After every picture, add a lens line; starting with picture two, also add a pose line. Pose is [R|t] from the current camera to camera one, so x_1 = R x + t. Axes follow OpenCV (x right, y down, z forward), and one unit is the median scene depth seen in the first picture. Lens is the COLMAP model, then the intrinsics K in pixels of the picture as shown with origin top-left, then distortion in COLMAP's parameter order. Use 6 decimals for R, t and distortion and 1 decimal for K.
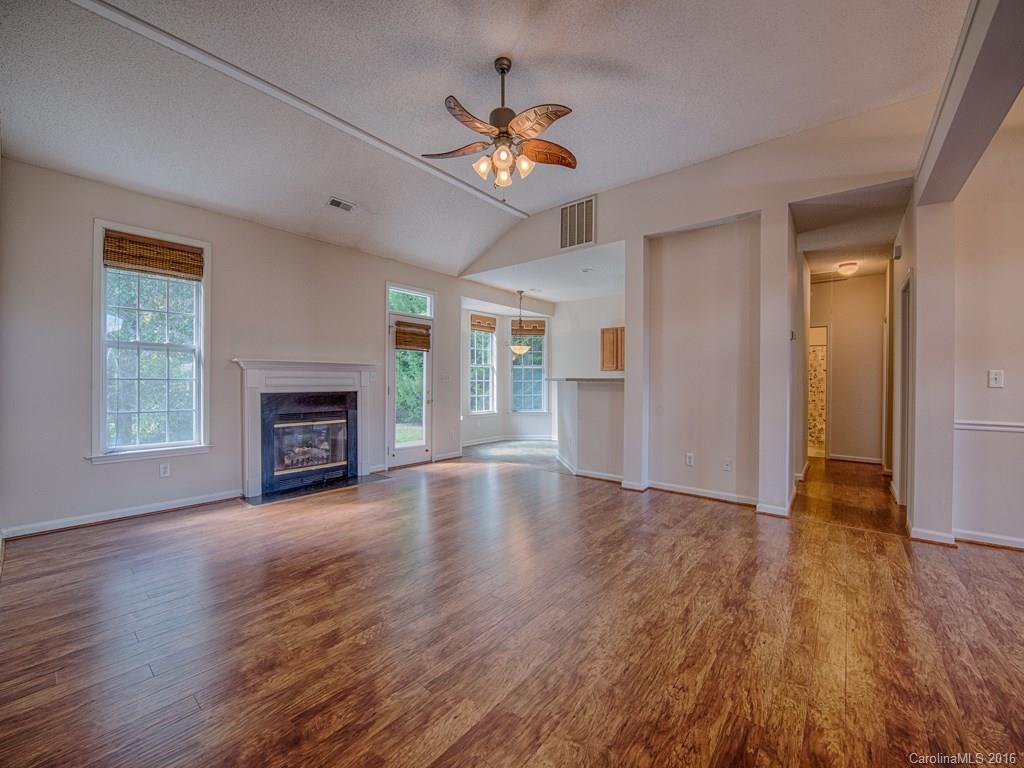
lens RADIAL K [[412.6, 0, 513.6], [0, 412.6, 383.2], [0, 0, 1]] dist [-0.021669, 0.000068]
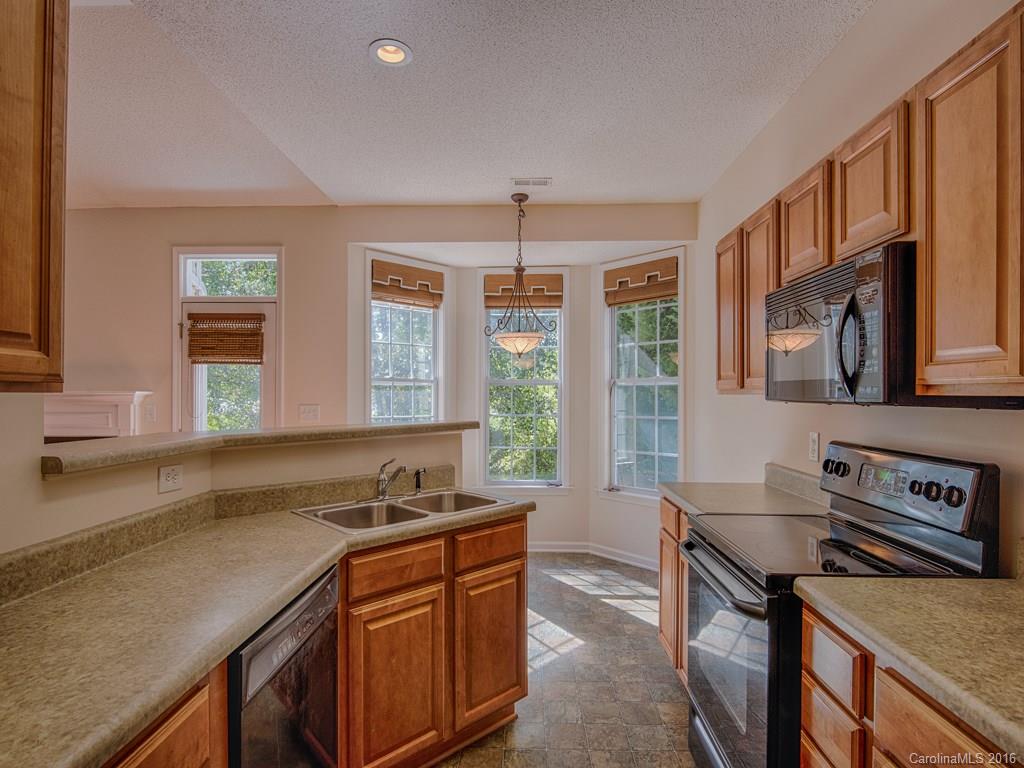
lens RADIAL K [[505.9, 0, 512.0], [0, 505.9, 384.0], [0, 0, 1]] dist [-0.040705, -0.000050]
pose [[0.611783, -0.017447, -0.790833, 0.861247], [-0.001889, 0.999722, -0.023516, -0.064977], [0.791024, 0.015881, 0.611580, 1.529977]]
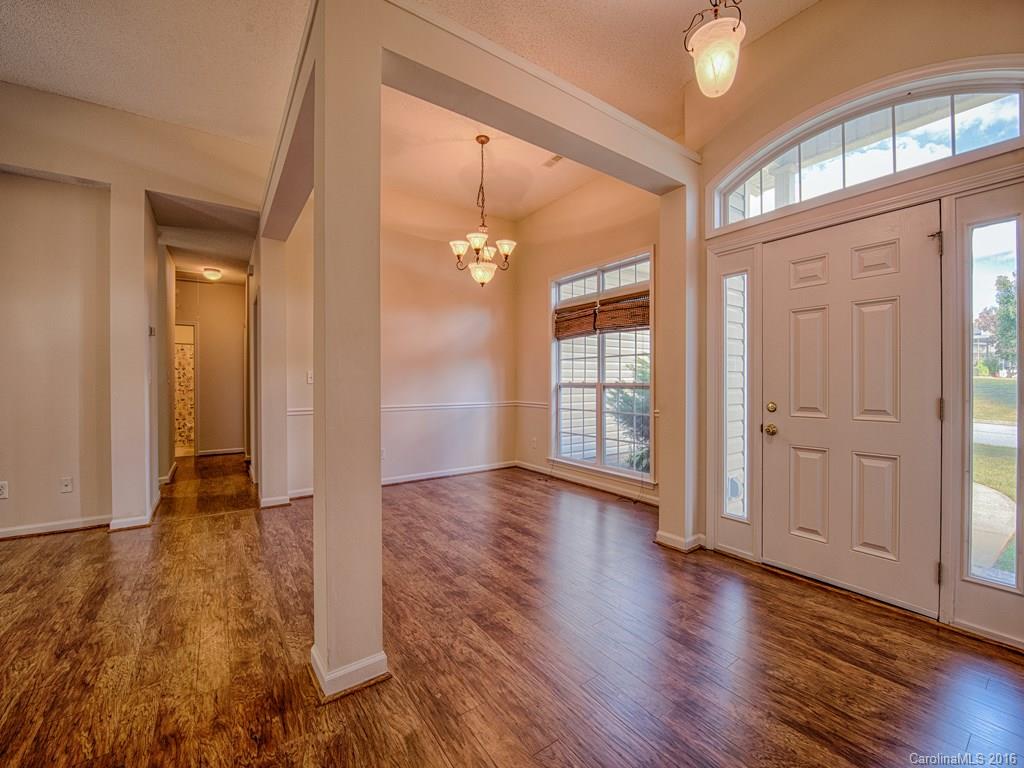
lens RADIAL K [[412.6, 0, 513.6], [0, 412.6, 383.2], [0, 0, 1]] dist [-0.021669, 0.000068]
pose [[0.262397, -0.011721, 0.964889, -0.001435], [0.008651, 0.999915, 0.009794, 0.000868], [-0.964921, 0.005777, 0.262476, -0.060249]]
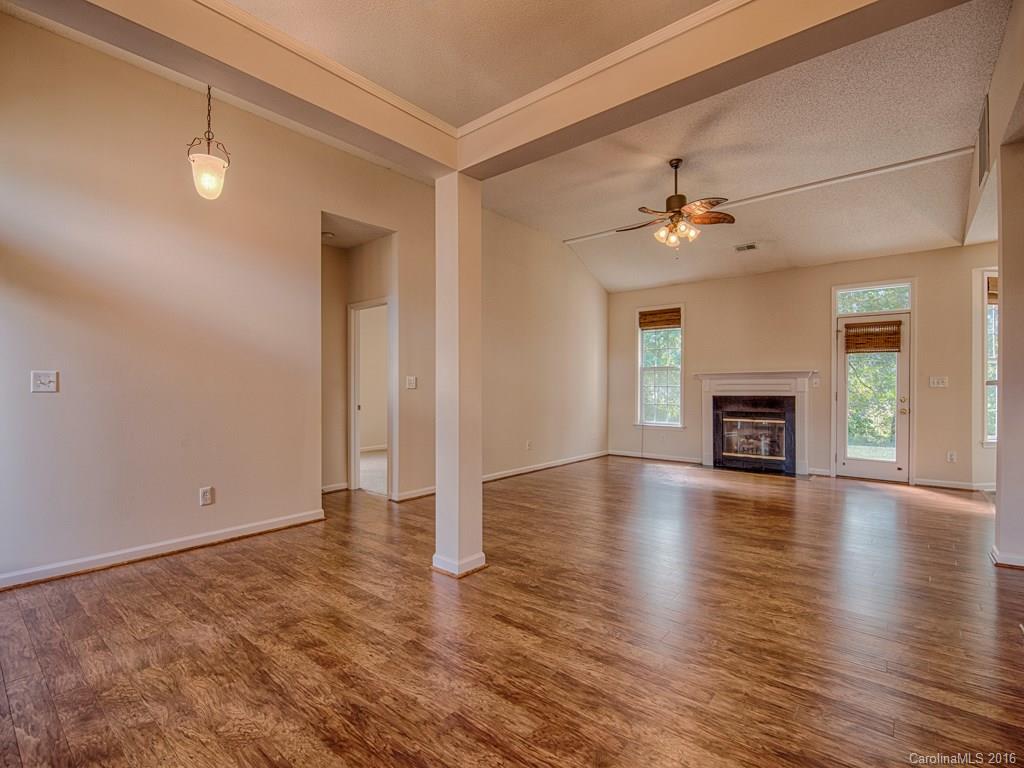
lens RADIAL K [[479.5, 0, 512.0], [0, 479.5, 384.0], [0, 0, 1]] dist [-0.012713, -0.000259]
pose [[-0.007878, -0.013130, -0.999883, 1.364139], [-0.004045, 0.999906, -0.013099, 0.010029], [0.999961, 0.003942, -0.007930, 0.377899]]
